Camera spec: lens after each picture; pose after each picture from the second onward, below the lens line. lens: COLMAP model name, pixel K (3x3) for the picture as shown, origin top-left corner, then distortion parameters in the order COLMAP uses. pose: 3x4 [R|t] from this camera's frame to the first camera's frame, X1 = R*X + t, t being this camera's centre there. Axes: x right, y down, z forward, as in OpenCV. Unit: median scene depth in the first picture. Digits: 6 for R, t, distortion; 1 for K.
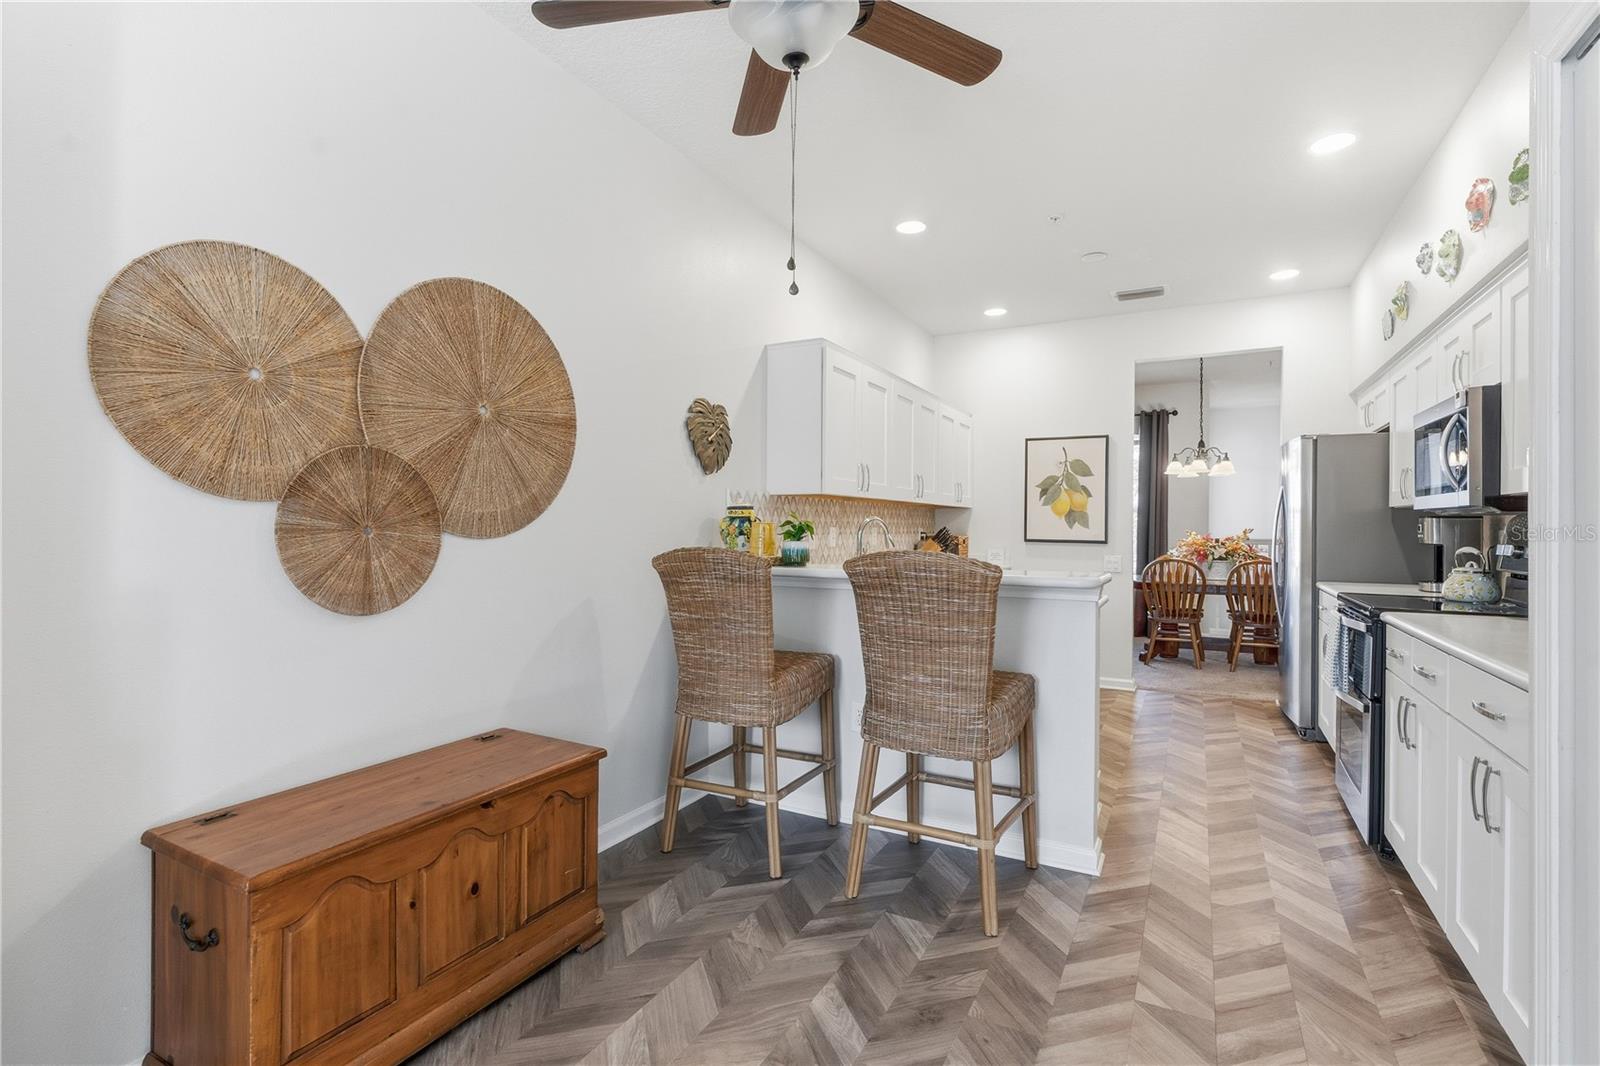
lens RADIAL K [[746.1, 0, 805.3], [0, 746.1, 537.0], [0, 0, 1]] dist [-0.000024, 0.000131]
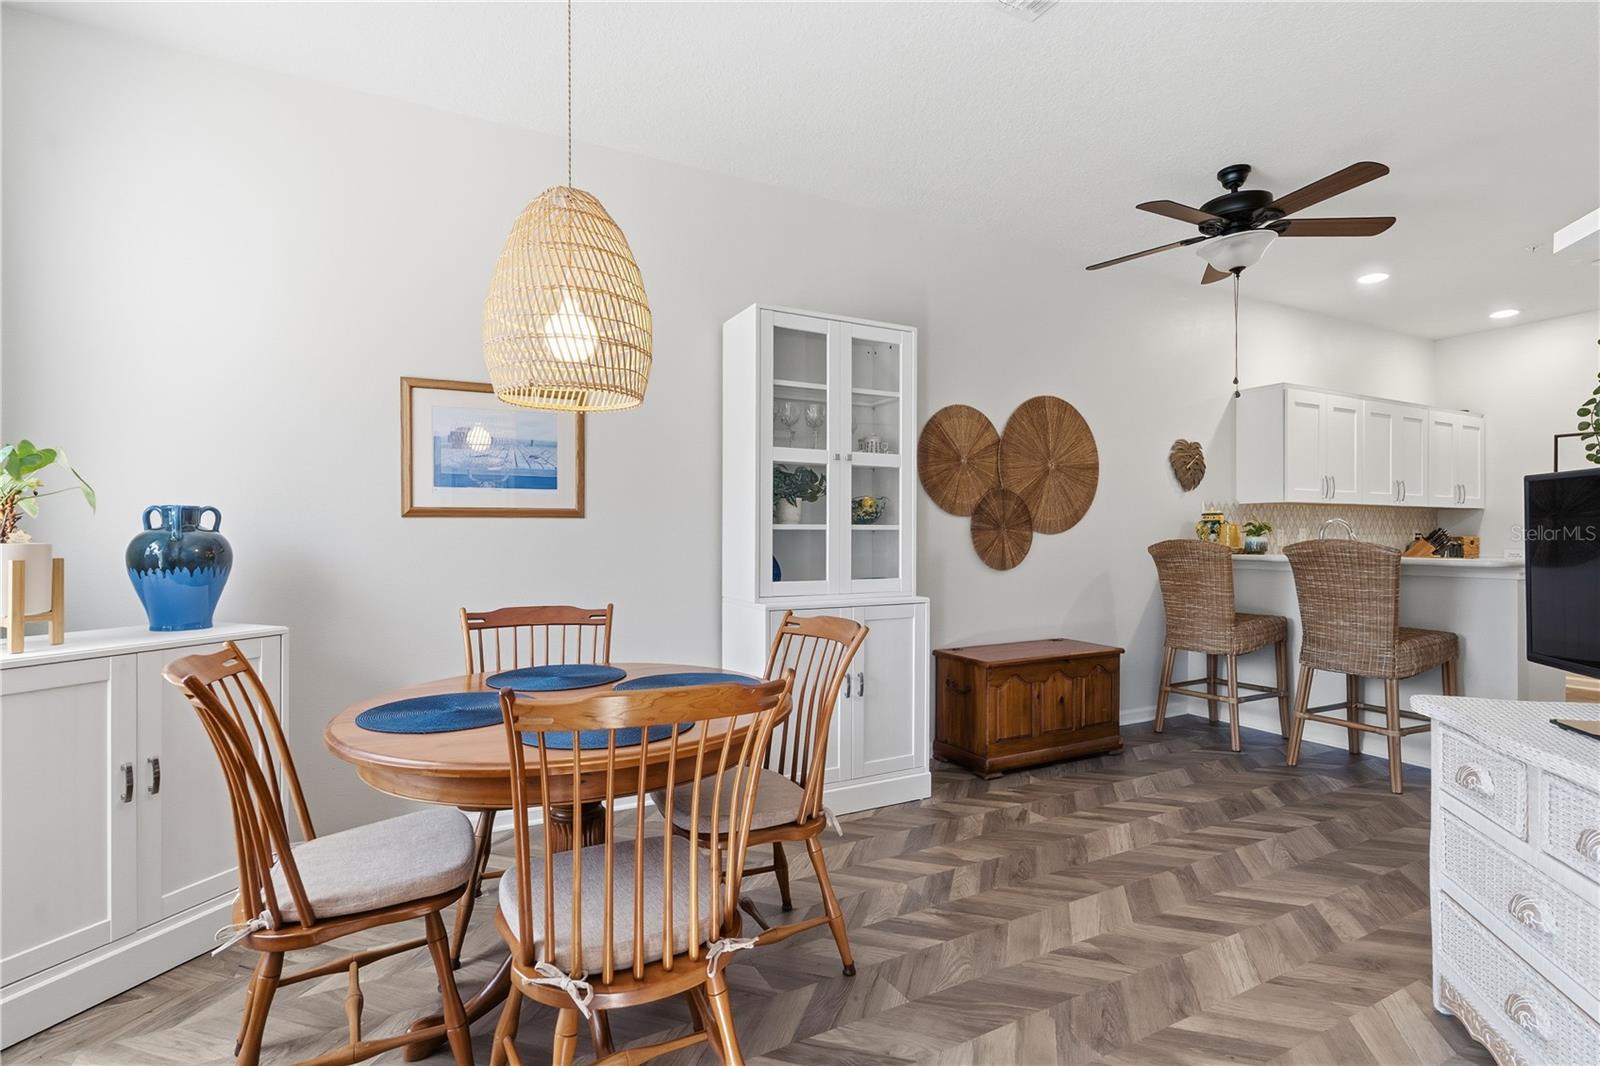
lens RADIAL K [[746.1, 0, 805.3], [0, 746.1, 537.0], [0, 0, 1]] dist [-0.000024, 0.000131]
pose [[0.822130, -0.006741, -0.569260, 0.105077], [-0.001335, 0.999904, -0.013768, 0.031005], [0.569298, 0.012079, 0.822042, -0.757195]]
